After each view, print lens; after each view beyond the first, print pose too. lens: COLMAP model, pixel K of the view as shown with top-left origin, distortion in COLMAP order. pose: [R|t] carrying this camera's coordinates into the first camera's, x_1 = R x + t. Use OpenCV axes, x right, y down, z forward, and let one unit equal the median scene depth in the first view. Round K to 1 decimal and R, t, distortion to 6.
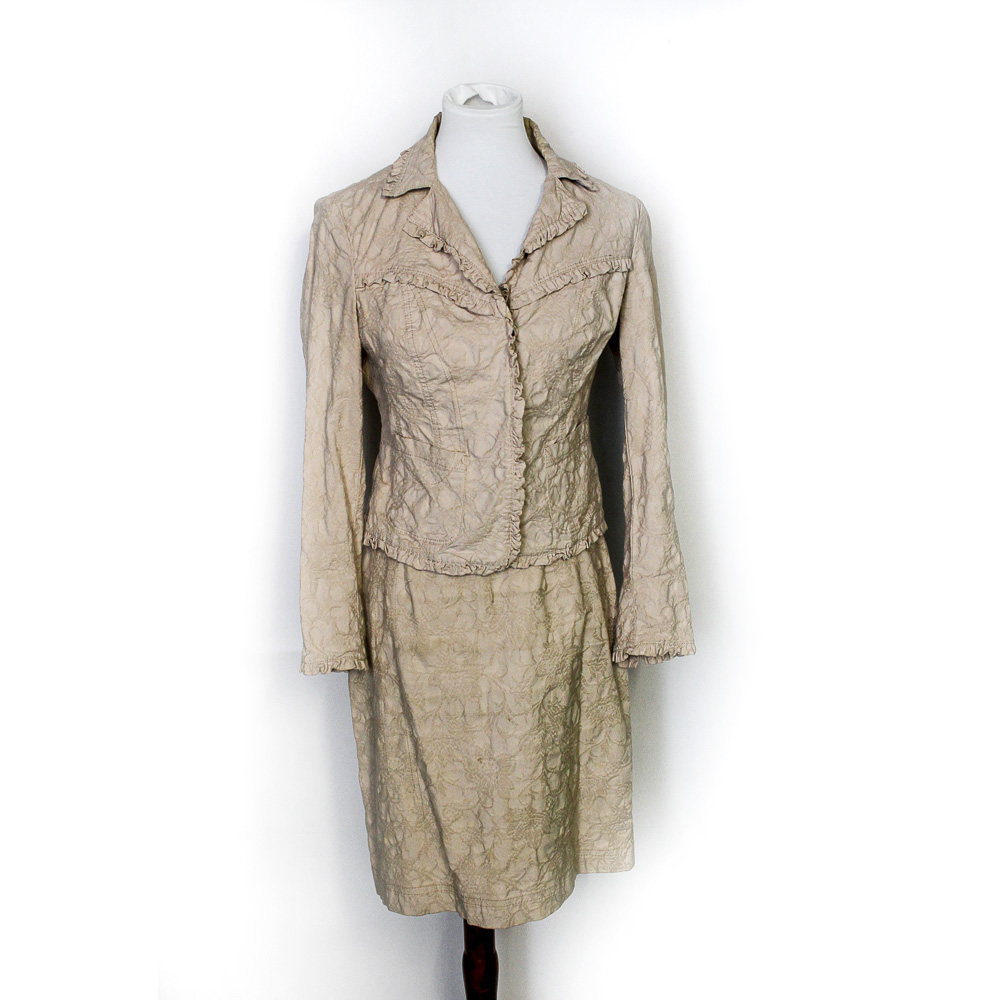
lens RADIAL K [[1325.4, 0, 500.0], [0, 1325.4, 500.0], [0, 0, 1]] dist [-0.099006, -0.009406]
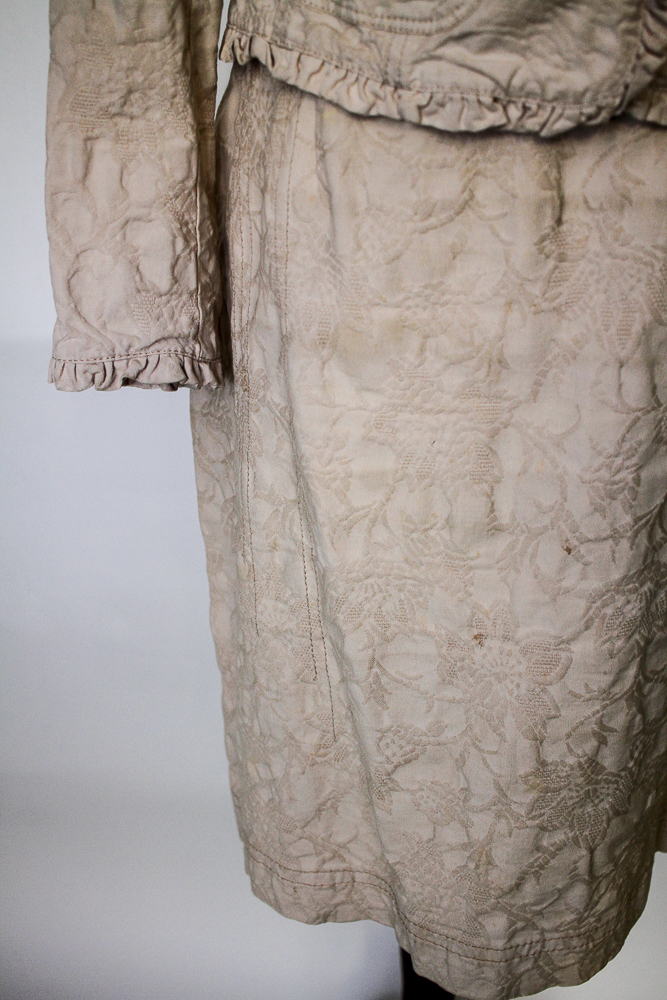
lens RADIAL K [[1103.6, 0, 350.7], [0, 1103.6, 500.3], [0, 0, 1]] dist [-0.145177, 0.151280]
pose [[0.991233, 0.089559, -0.097140, -0.025200], [-0.065467, 0.971535, 0.227672, 0.085242], [0.114765, -0.219316, 0.968881, 0.691454]]
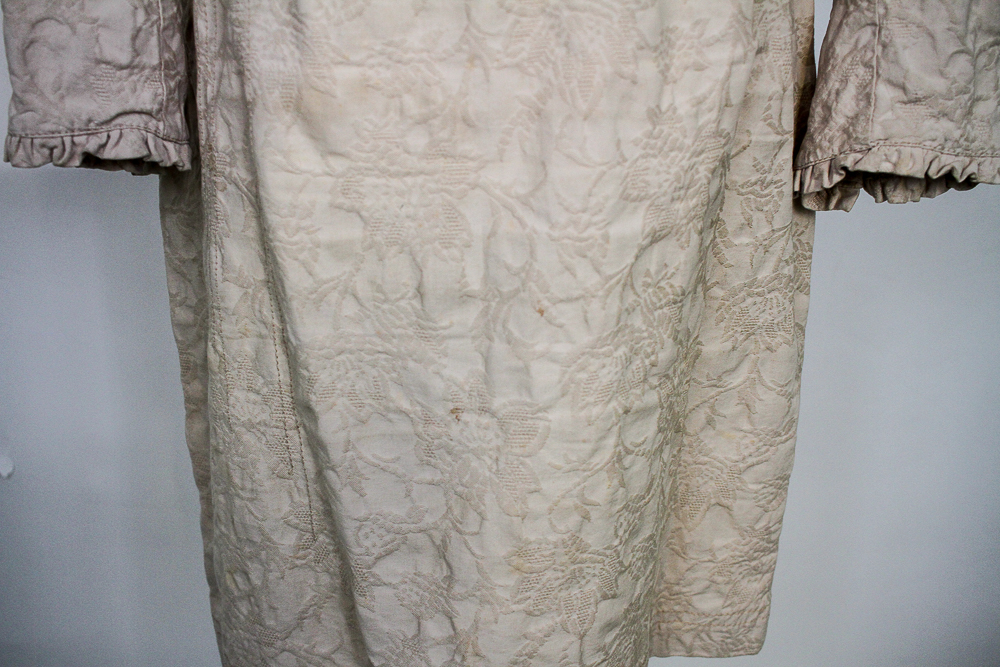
lens RADIAL K [[1103.6, 0, 494.1], [0, 1103.6, 345.7], [0, 0, 1]] dist [-0.145177, 0.151280]
pose [[0.997970, 0.061092, 0.018014, -0.010982], [-0.063176, 0.985412, 0.158023, 0.126926], [-0.008097, -0.158840, 0.987271, 0.690214]]
